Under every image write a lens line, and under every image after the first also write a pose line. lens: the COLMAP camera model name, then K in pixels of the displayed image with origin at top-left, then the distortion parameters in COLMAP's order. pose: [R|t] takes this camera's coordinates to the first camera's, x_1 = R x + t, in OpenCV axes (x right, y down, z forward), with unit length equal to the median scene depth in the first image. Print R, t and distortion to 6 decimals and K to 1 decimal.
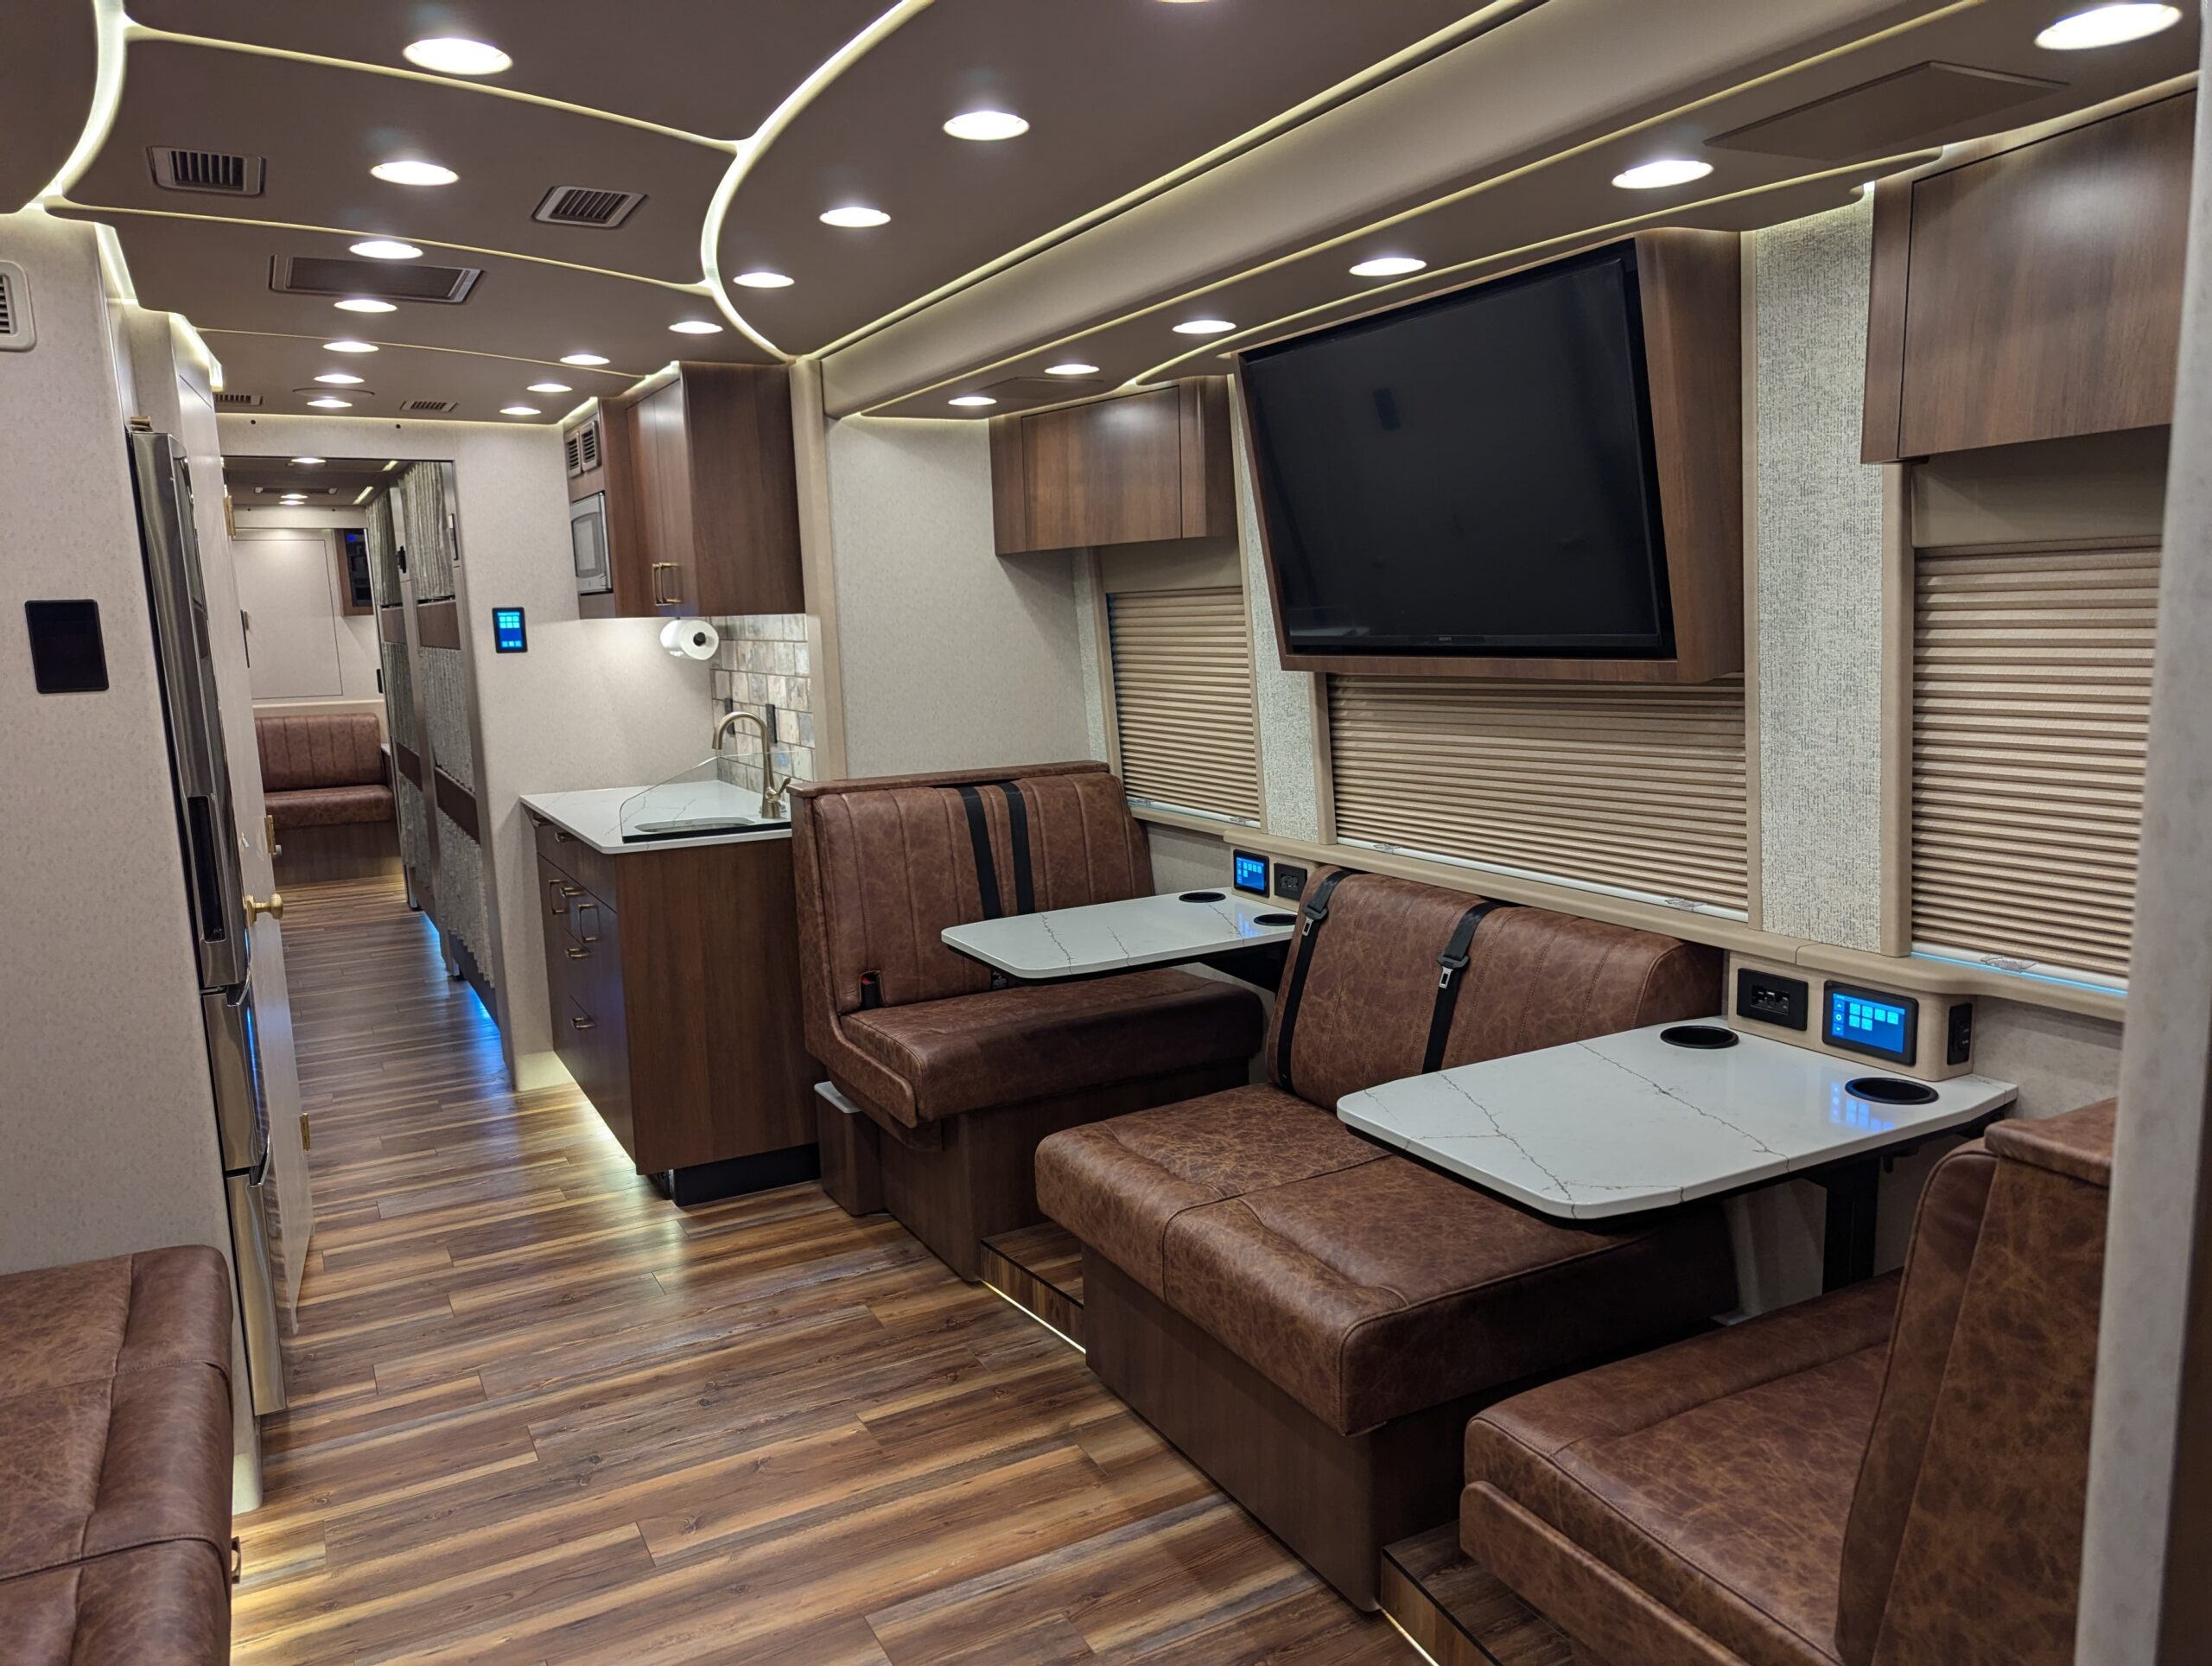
lens RADIAL K [[1559.5, 0, 1096.5], [0, 1559.5, 866.5], [0, 0, 1]] dist [0.056111, -0.048166]
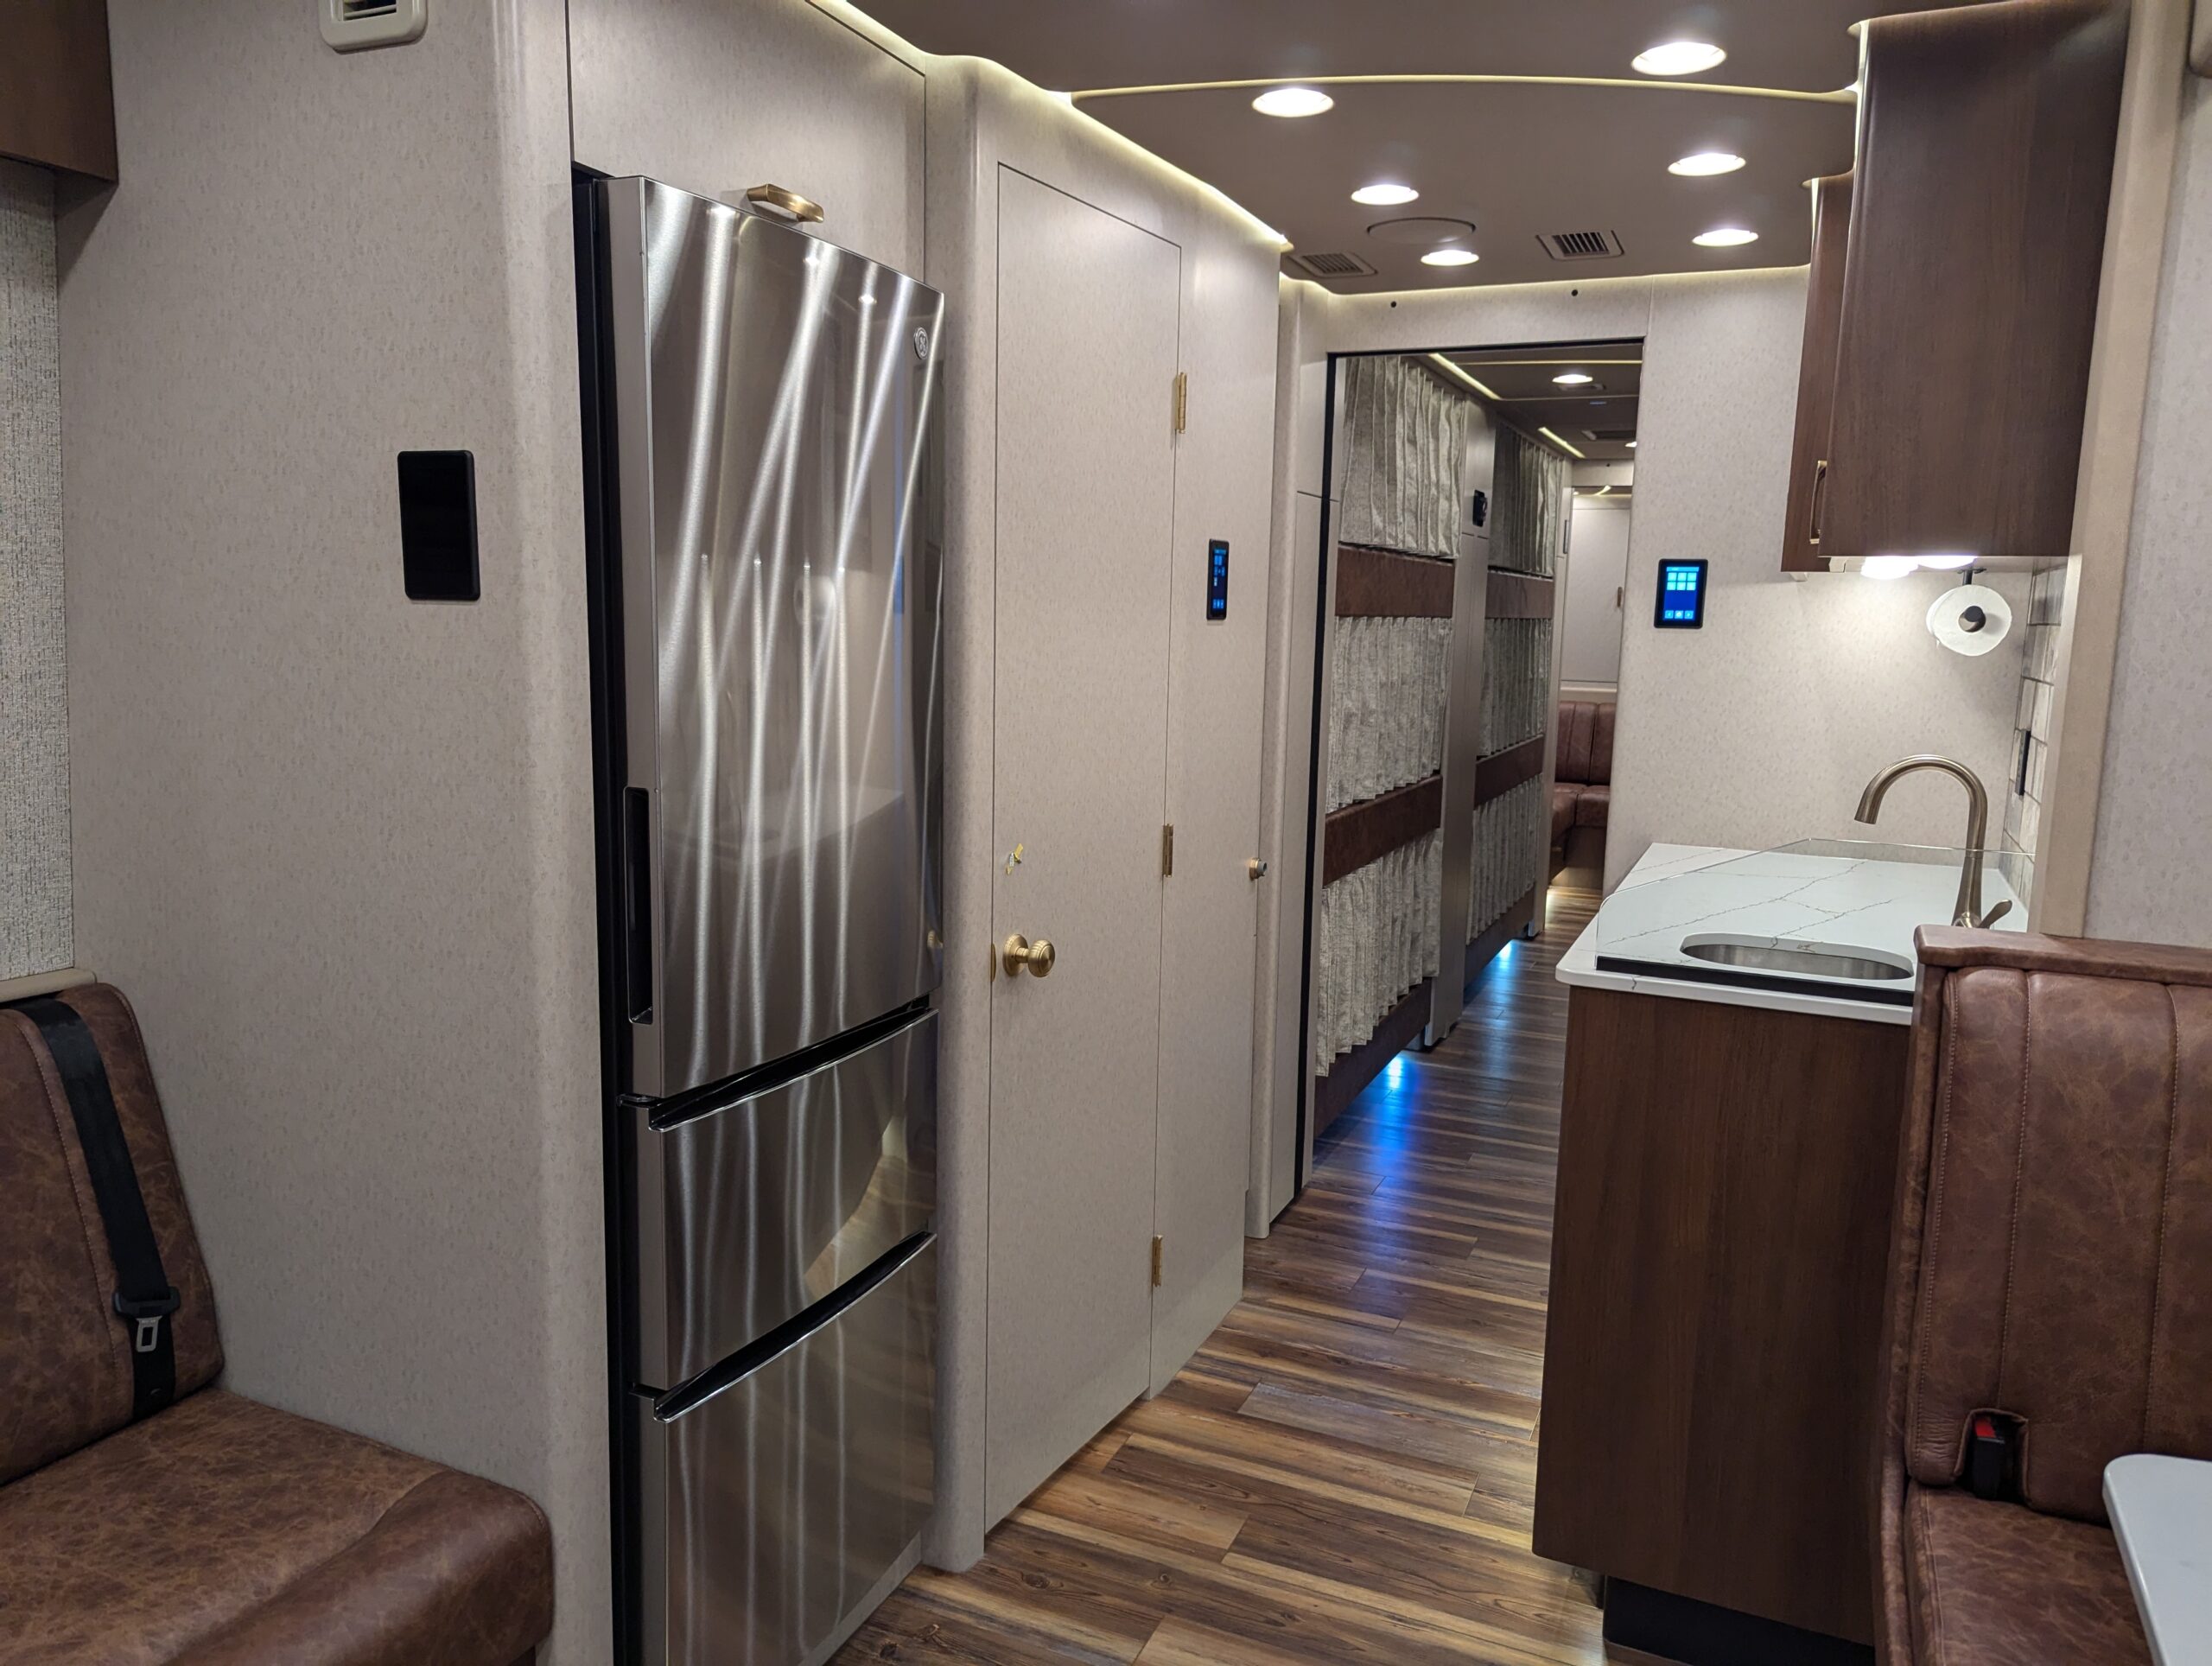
lens RADIAL K [[1559.5, 0, 1108.3], [0, 1559.5, 850.8], [0, 0, 1]] dist [0.056111, -0.048166]
pose [[0.609296, 0.165271, -0.775528, 0.011188], [-0.172008, 0.982297, 0.074197, -0.068077], [0.774062, 0.088189, 0.626938, 0.536593]]
